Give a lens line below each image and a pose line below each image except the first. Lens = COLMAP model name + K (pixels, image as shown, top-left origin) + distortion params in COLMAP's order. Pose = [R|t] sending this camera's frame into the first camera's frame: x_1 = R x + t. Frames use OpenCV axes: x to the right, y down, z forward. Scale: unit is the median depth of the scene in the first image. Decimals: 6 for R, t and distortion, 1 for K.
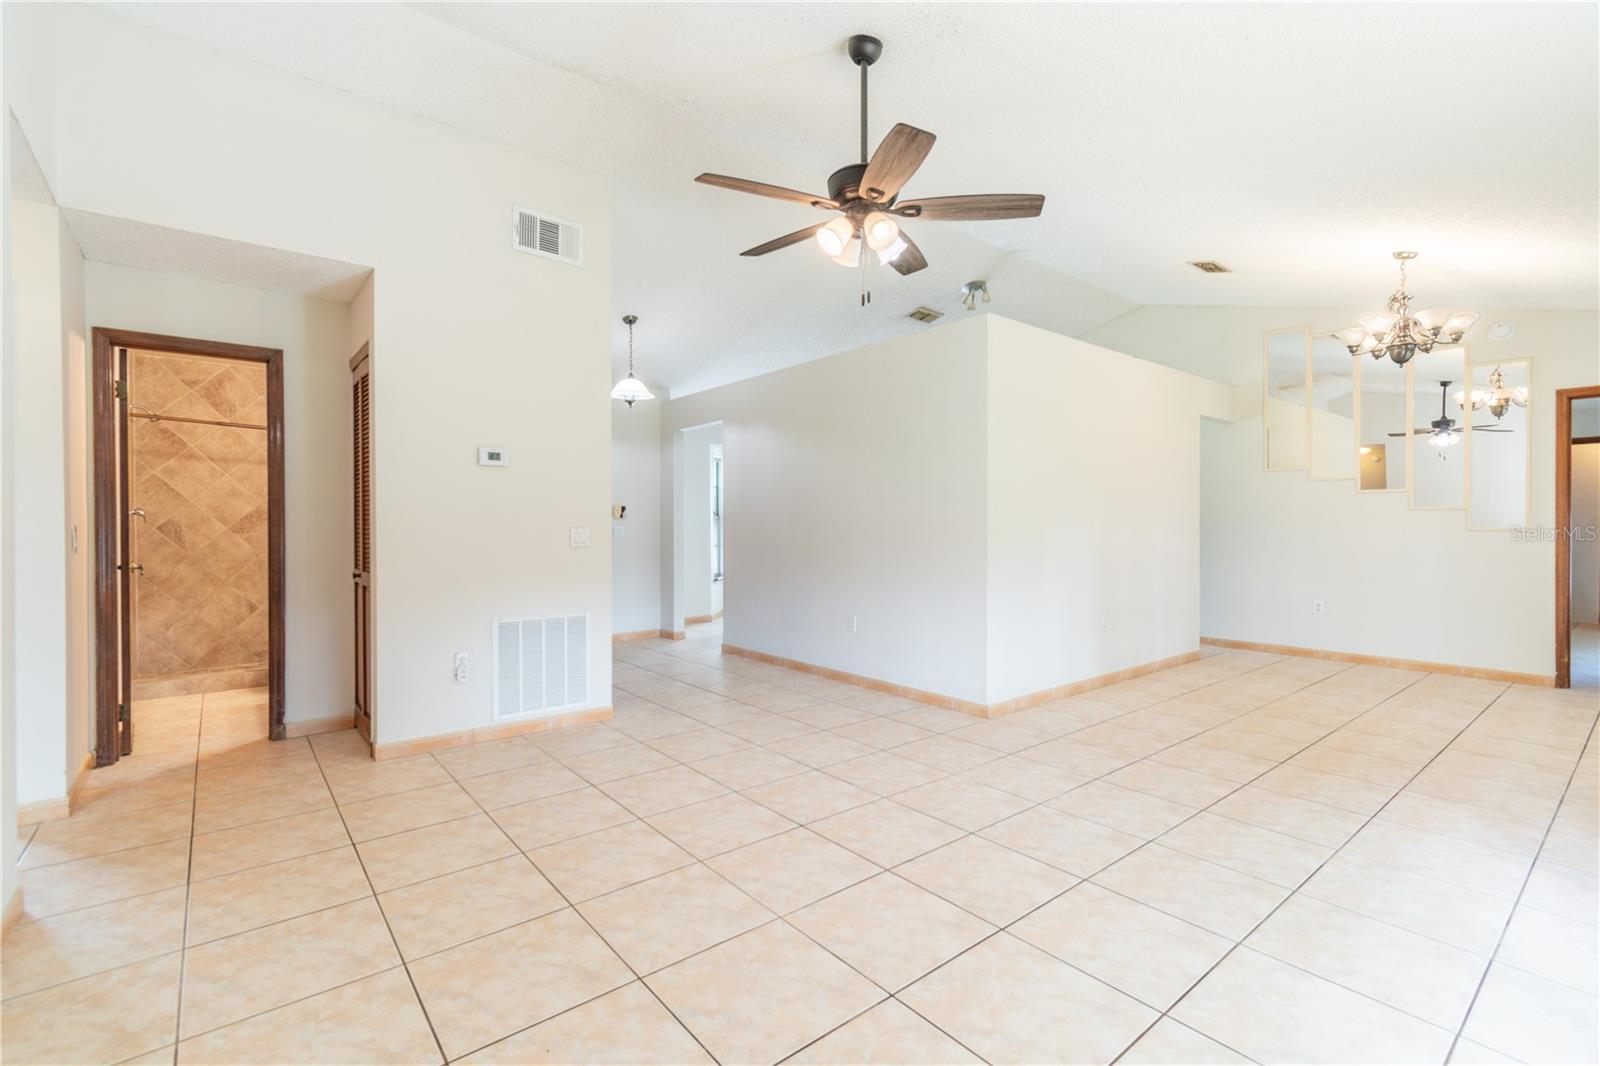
lens RADIAL K [[740.2, 0, 796.7], [0, 740.2, 529.2], [0, 0, 1]] dist [0.003553, 0.000611]
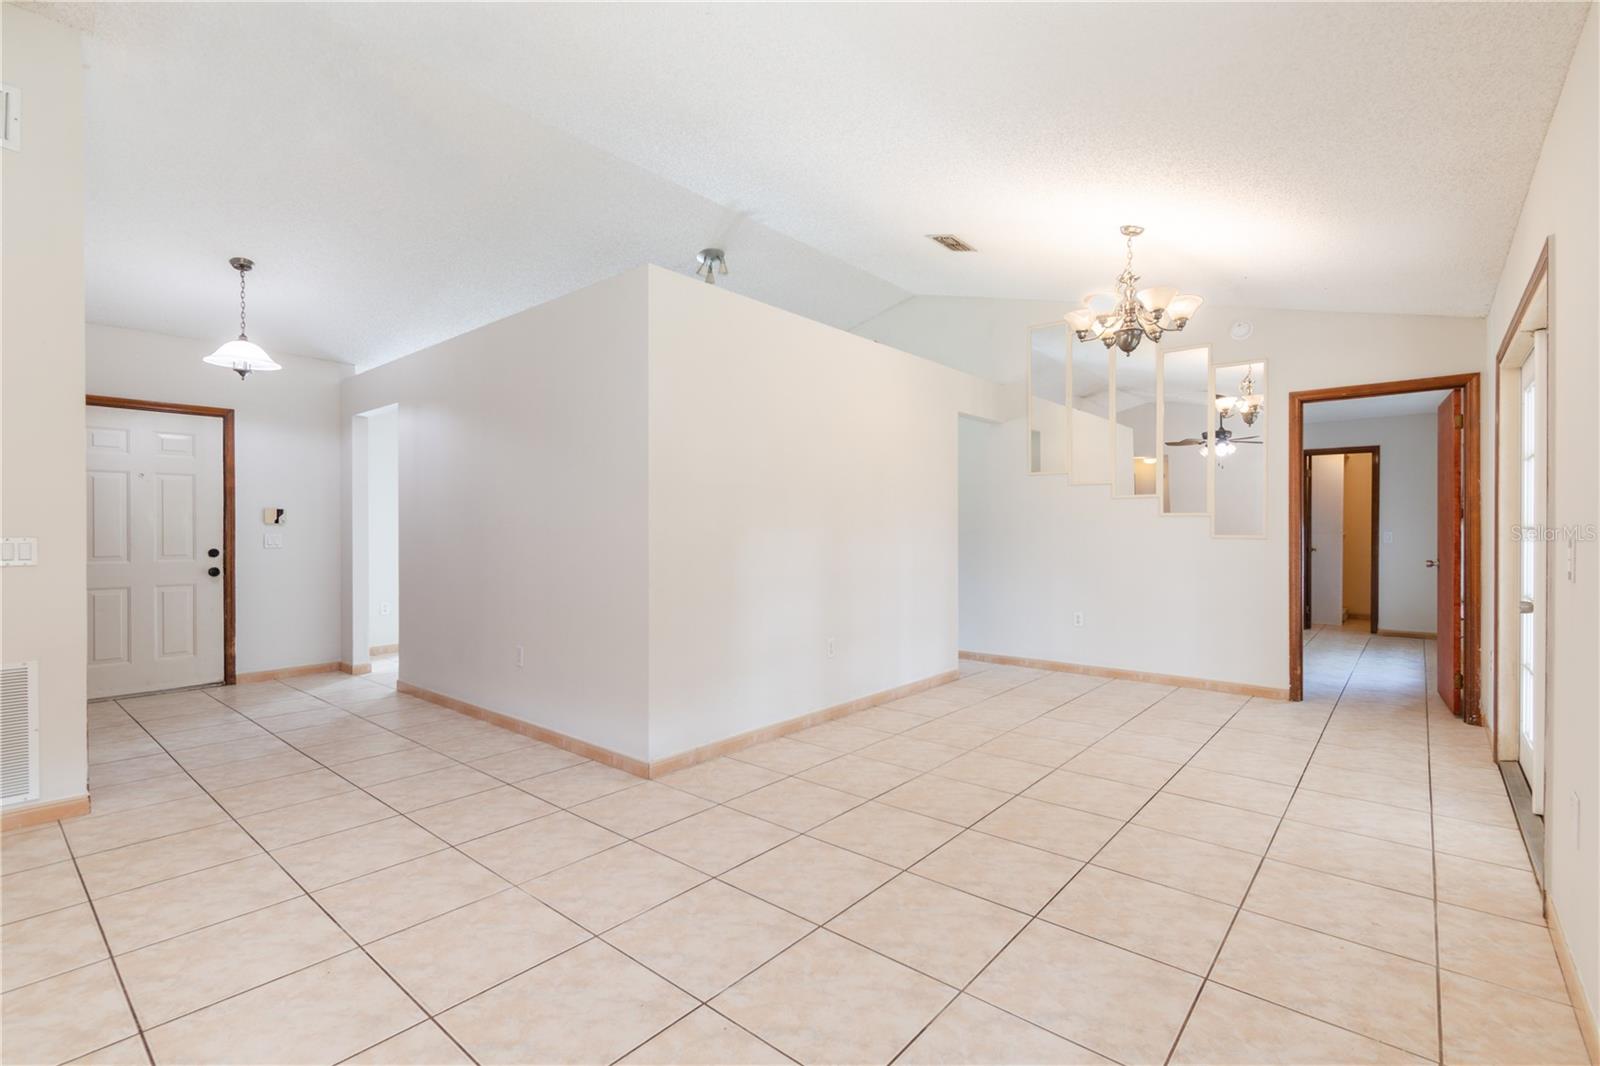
lens RADIAL K [[740.2, 0, 782.0], [0, 740.2, 533.0], [0, 0, 1]] dist [0.003553, 0.000611]
pose [[0.986512, 0.000353, 0.163686, 0.250367], [-0.000389, 1.000000, 0.000187, -0.006146], [-0.163686, -0.000248, 0.986513, 0.184809]]
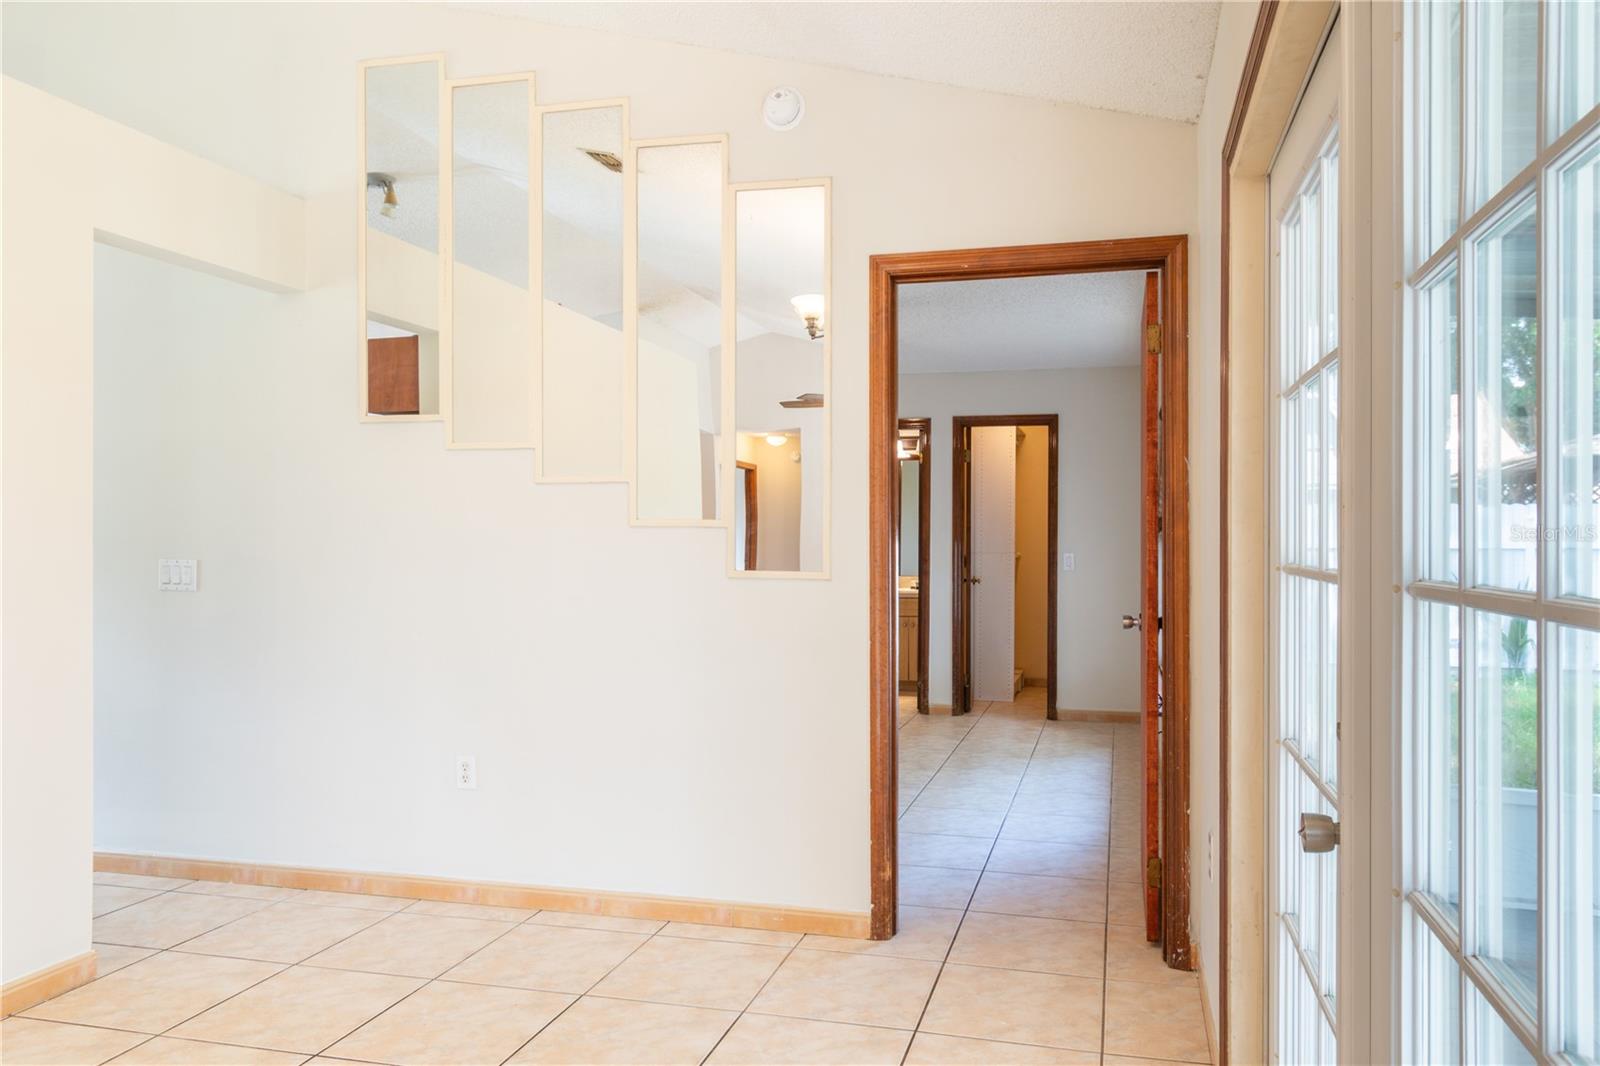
lens RADIAL K [[1045.0, 0, 899.0], [0, 1045.0, 544.6], [0, 0, 1]] dist [0.002870, -0.000247]
pose [[0.787324, -0.002265, 0.616535, 0.775107], [0.001623, 0.999997, 0.001601, -0.023255], [-0.616537, -0.000260, 0.787326, 0.599157]]
